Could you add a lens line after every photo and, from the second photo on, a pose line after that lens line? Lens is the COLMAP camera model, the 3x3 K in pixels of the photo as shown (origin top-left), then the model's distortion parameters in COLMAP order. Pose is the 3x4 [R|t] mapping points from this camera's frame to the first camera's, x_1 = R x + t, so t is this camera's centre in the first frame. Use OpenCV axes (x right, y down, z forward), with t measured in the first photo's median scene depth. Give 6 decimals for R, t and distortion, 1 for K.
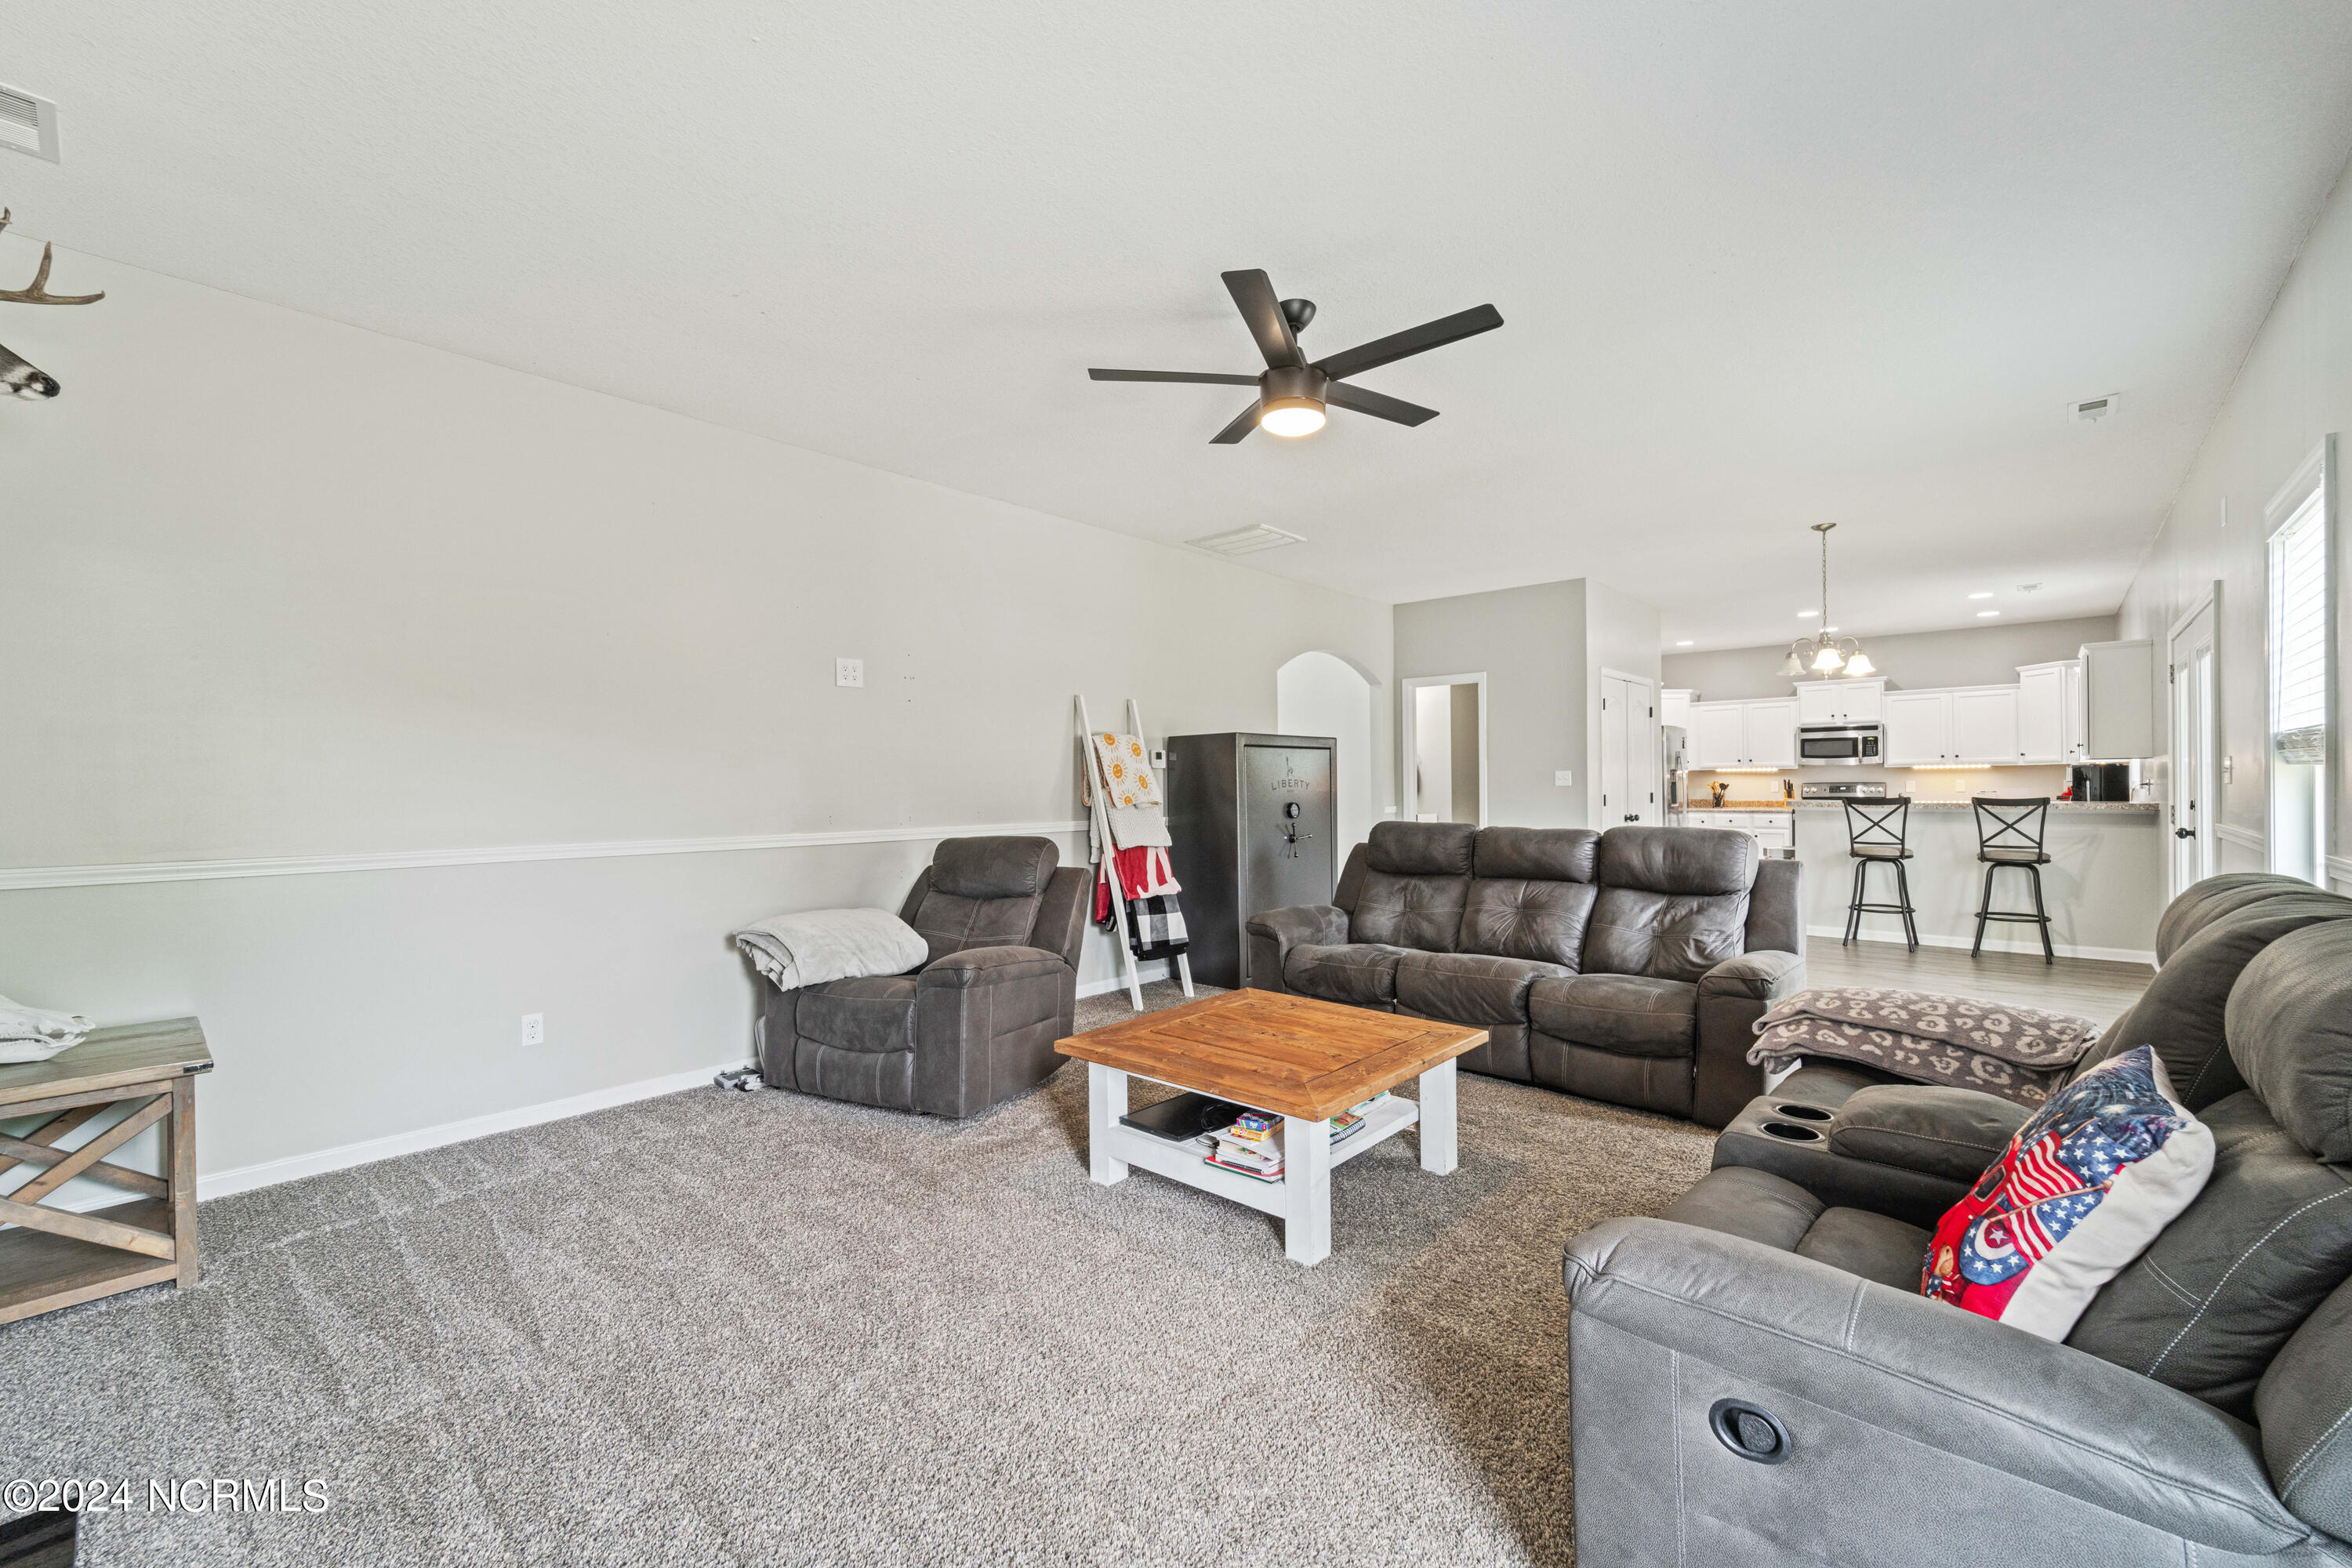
lens RADIAL K [[941.5, 0, 1171.5], [0, 941.5, 782.5], [0, 0, 1]] dist [-0.001614, 0.000133]
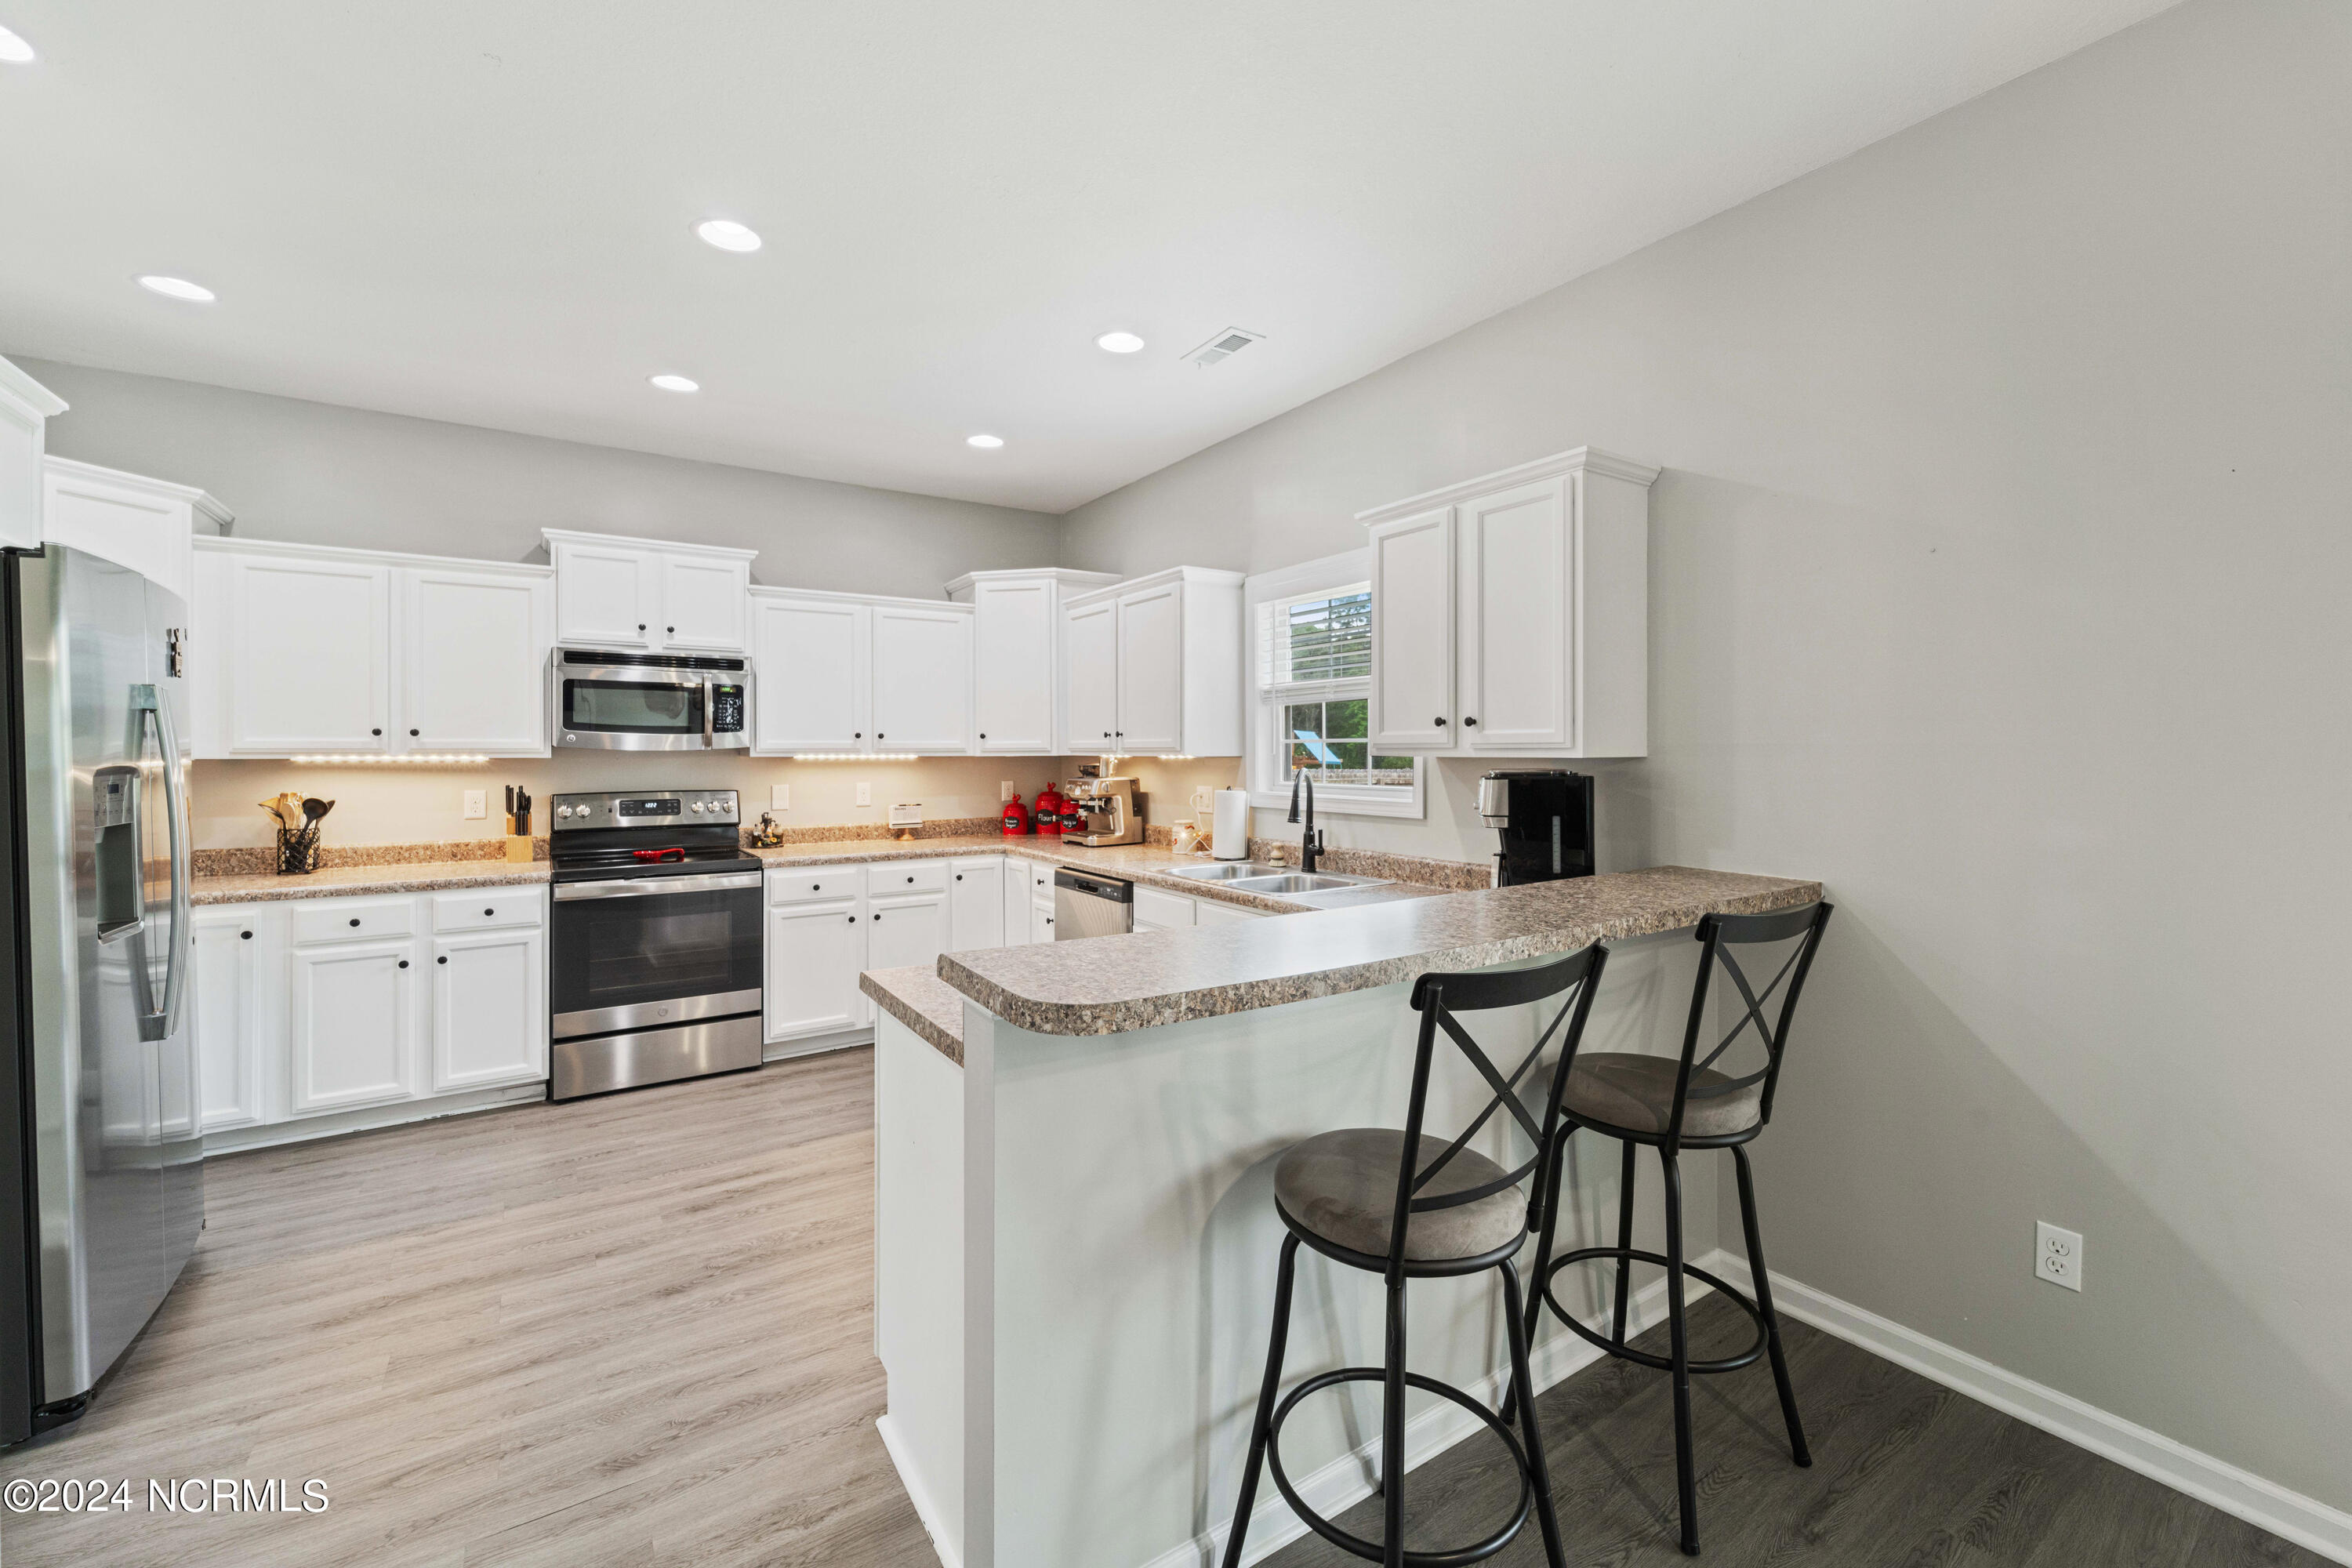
lens RADIAL K [[941.5, 0, 1162.8], [0, 941.5, 748.9], [0, 0, 1]] dist [-0.001614, 0.000133]
pose [[0.241188, 0.012216, 0.970402, 0.375152], [-0.005776, 0.999921, -0.011153, -0.015969], [-0.970461, -0.002915, 0.241239, 0.701533]]
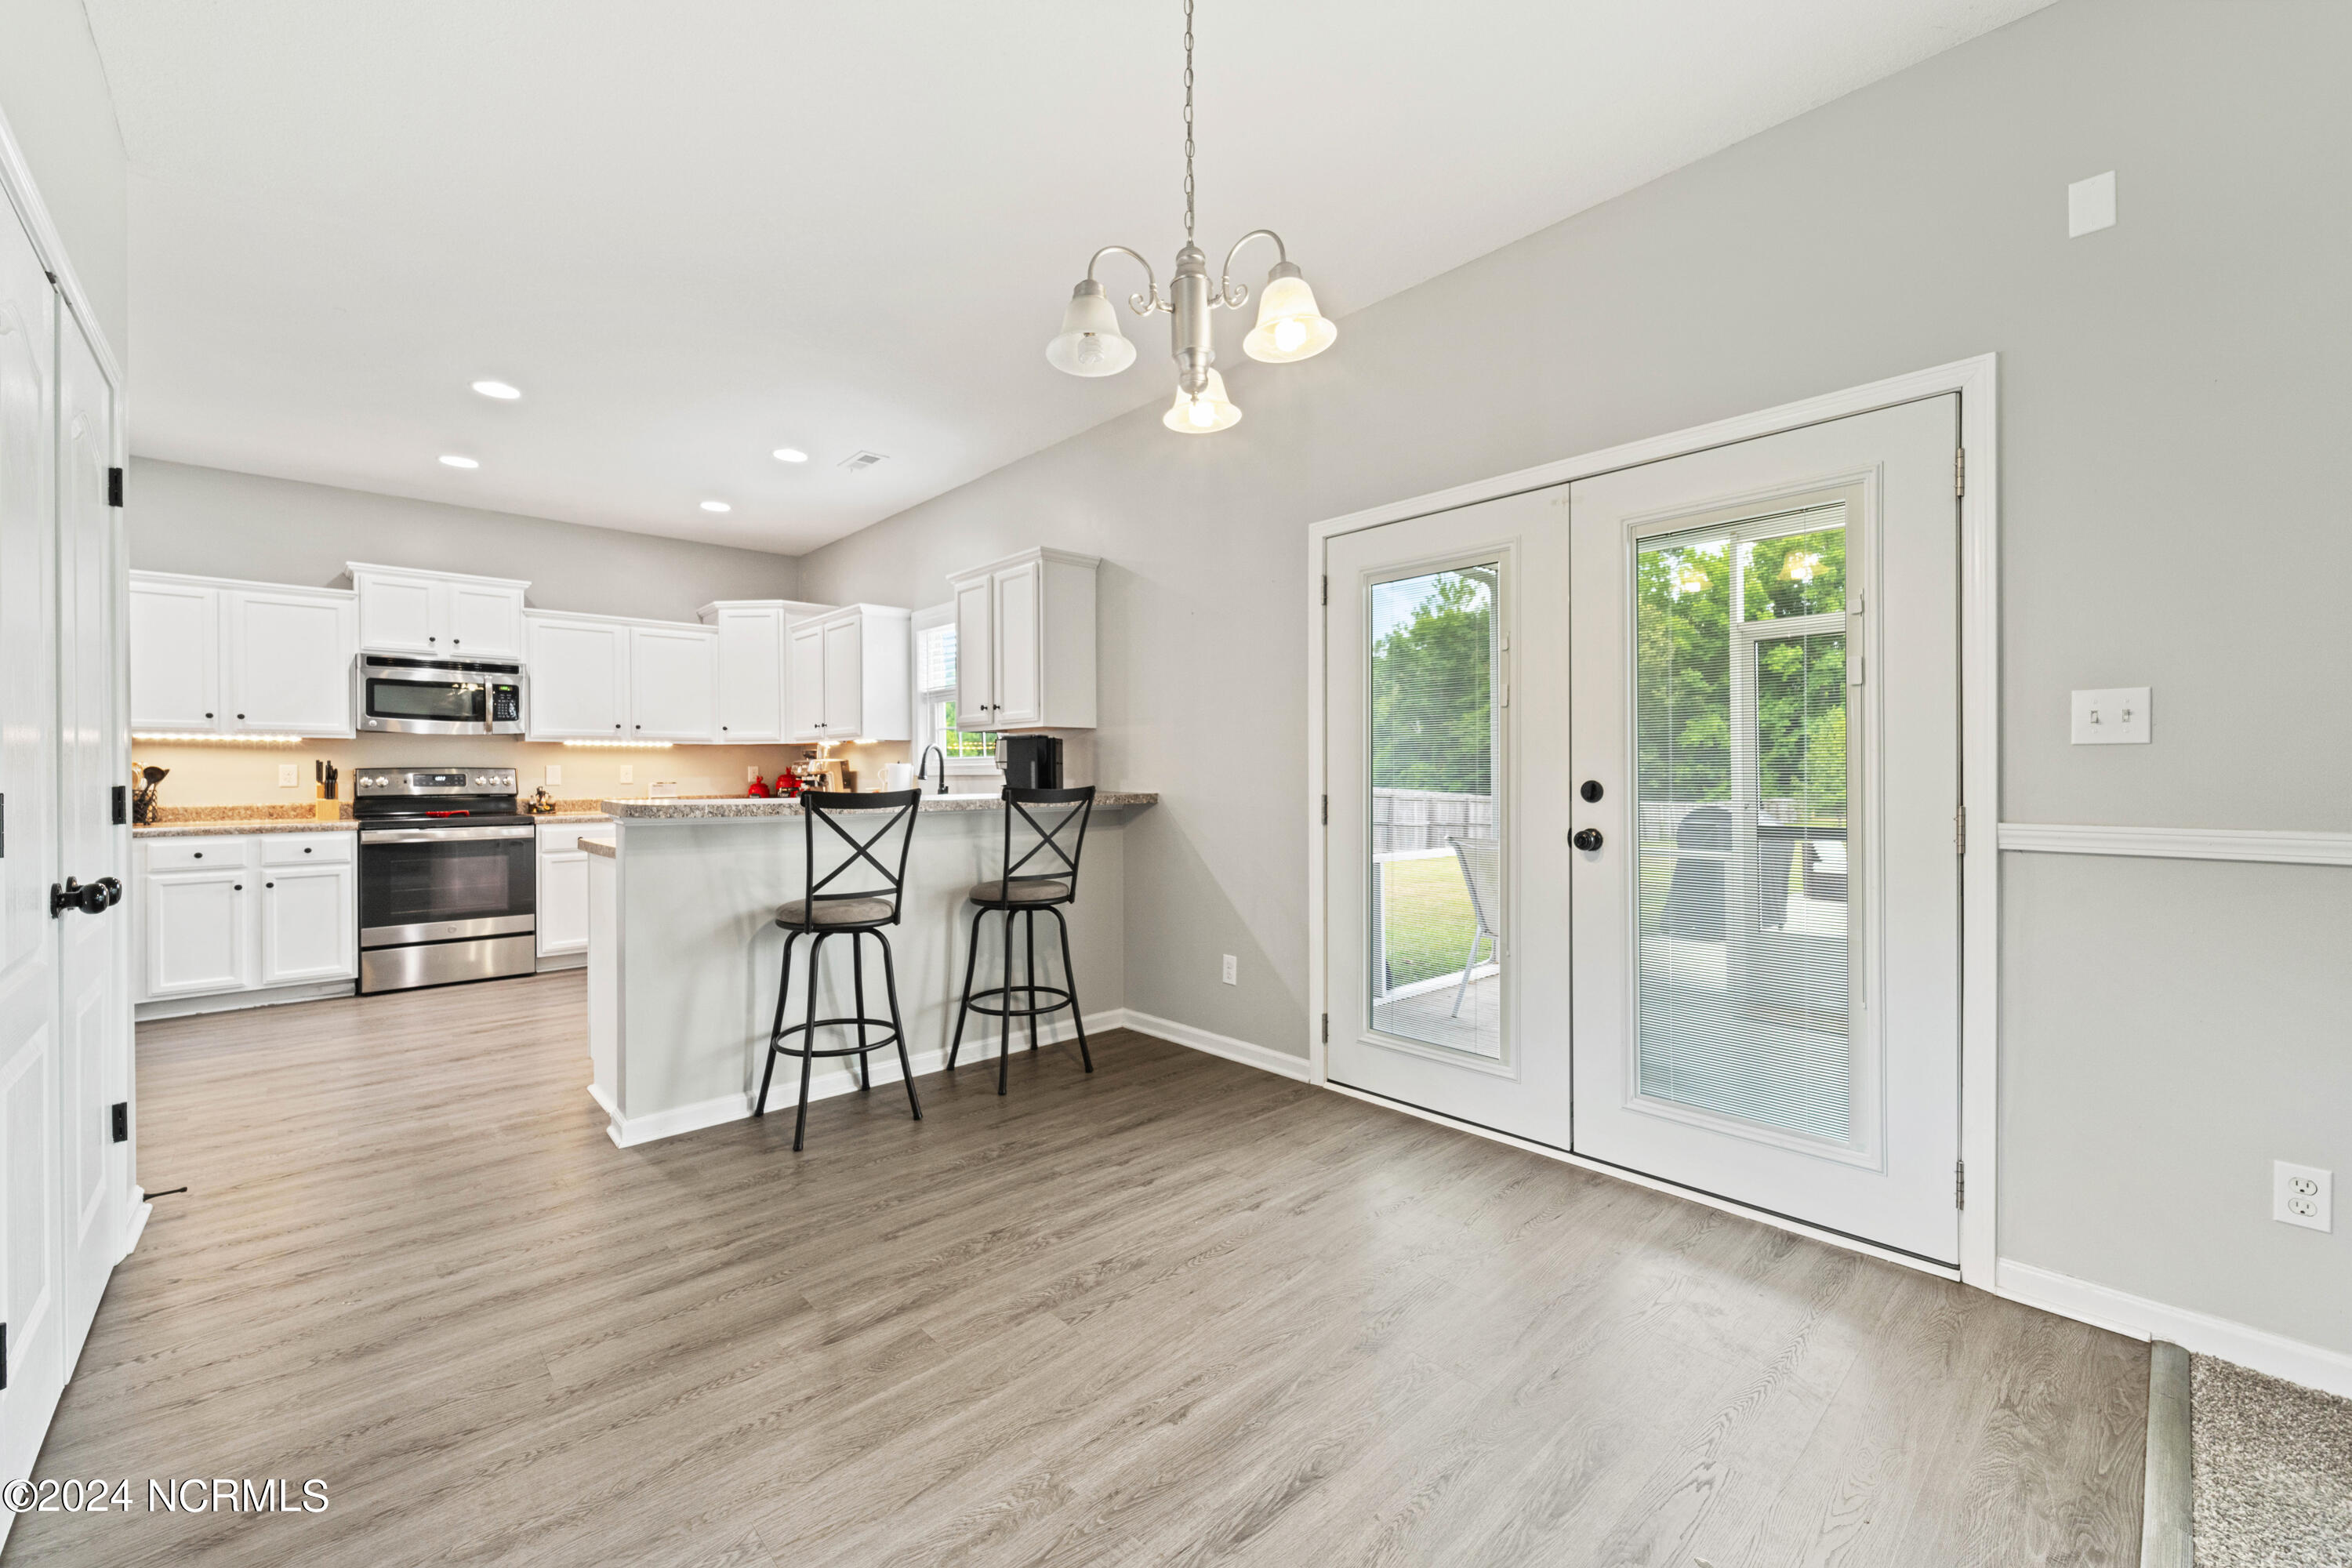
lens RADIAL K [[941.5, 0, 1165.0], [0, 941.5, 774.6], [0, 0, 1]] dist [-0.001614, 0.000133]
pose [[0.079980, 0.007790, 0.996766, 0.220910], [-0.000714, 0.999970, -0.007757, 0.008070], [-0.996796, -0.000091, 0.079984, 0.565113]]
